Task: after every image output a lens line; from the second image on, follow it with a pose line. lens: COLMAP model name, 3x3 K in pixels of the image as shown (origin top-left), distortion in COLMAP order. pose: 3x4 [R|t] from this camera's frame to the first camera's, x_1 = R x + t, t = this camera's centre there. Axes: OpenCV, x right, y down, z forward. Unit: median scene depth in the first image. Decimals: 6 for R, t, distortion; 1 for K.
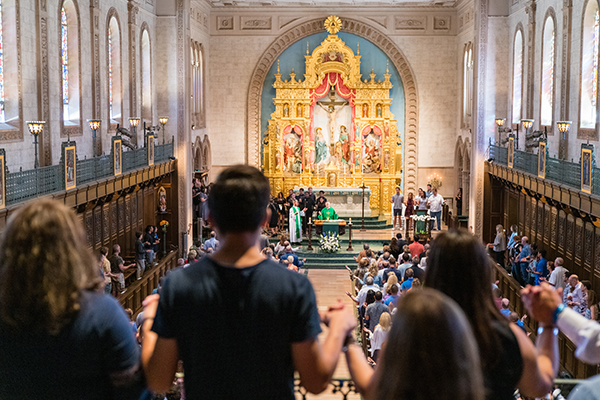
lens RADIAL K [[902.9, 0, 300.0], [0, 902.9, 200.2], [0, 0, 1]] dist [-0.006098, 0.000000]
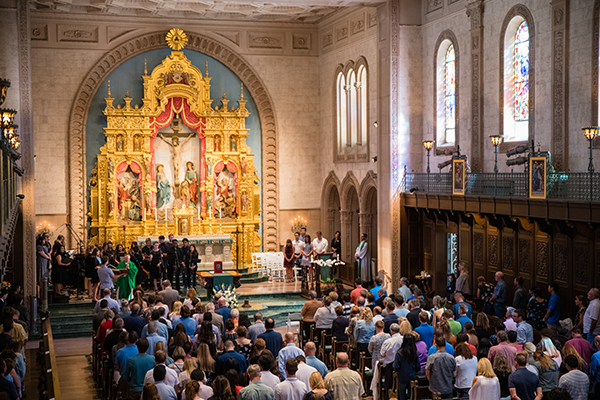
lens RADIAL K [[990.6, 0, 300.0], [0, 990.6, 199.6], [0, 0, 1]] dist [0.169828, 0.000000]
pose [[0.945304, -0.020780, 0.325529, -0.154945], [0.045246, 0.996675, -0.067767, 0.018239], [-0.323038, 0.078789, 0.943101, 0.114303]]
